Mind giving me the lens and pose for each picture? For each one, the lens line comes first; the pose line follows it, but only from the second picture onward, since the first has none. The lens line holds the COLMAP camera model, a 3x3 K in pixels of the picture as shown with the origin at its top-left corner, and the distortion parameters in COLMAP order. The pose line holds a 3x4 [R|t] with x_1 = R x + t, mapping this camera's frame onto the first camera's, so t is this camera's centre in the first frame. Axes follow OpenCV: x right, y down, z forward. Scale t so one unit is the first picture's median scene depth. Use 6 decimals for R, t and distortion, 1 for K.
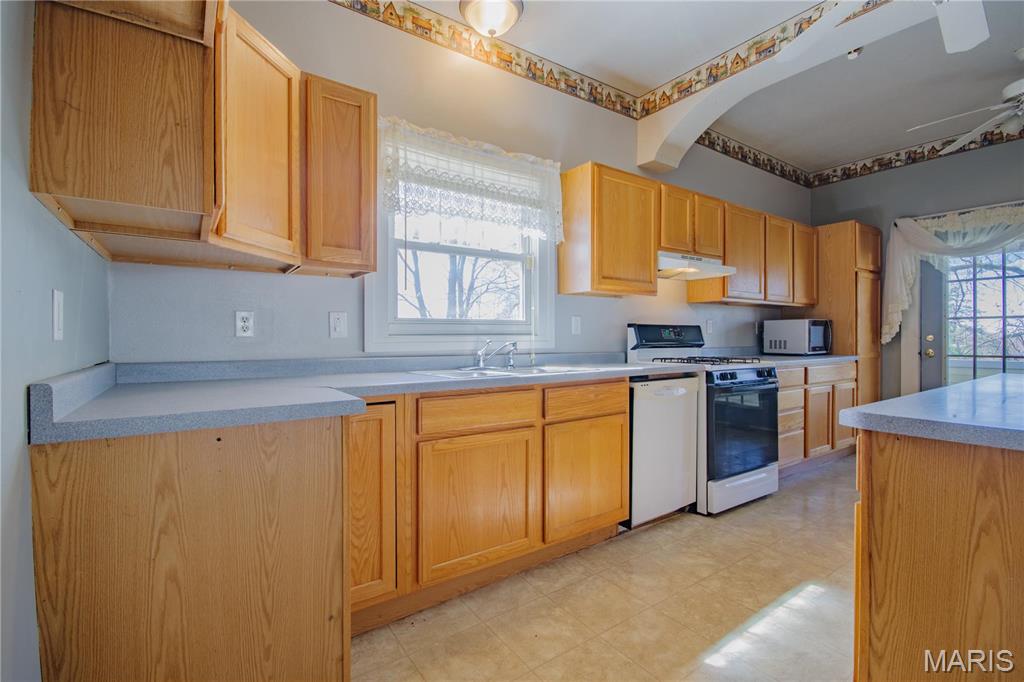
lens RADIAL K [[452.8, 0, 510.7], [0, 452.8, 338.6], [0, 0, 1]] dist [0.000501, 0.000071]
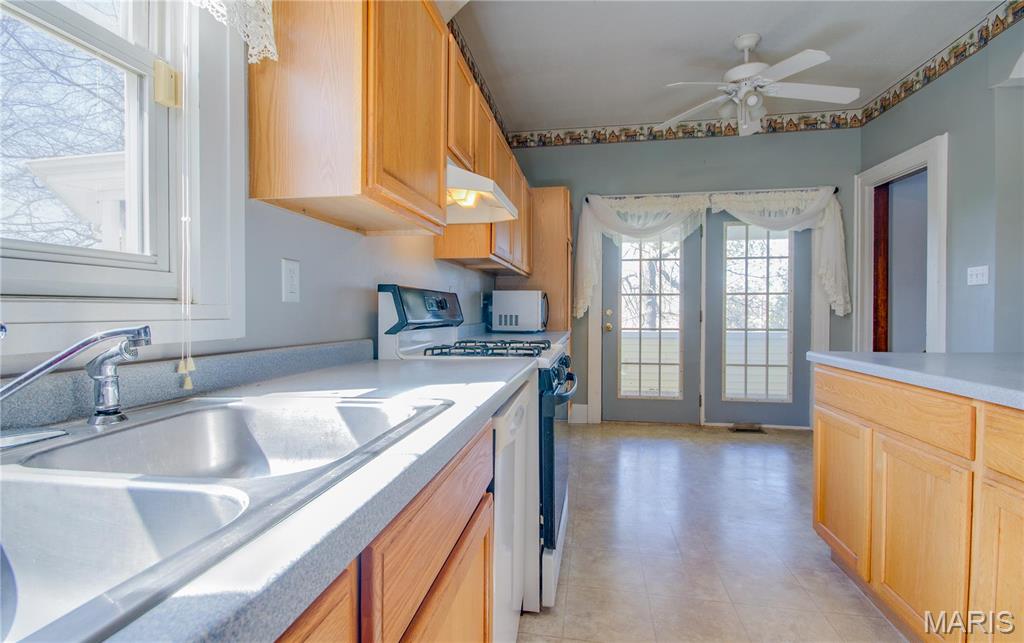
lens RADIAL K [[472.8, 0, 513.9], [0, 472.8, 316.8], [0, 0, 1]] dist [0.002777, 0.000385]
pose [[0.695590, -0.005061, 0.718421, -0.027505], [0.000062, 0.999976, 0.006985, 0.001121], [-0.718439, -0.004814, 0.695573, 0.509887]]
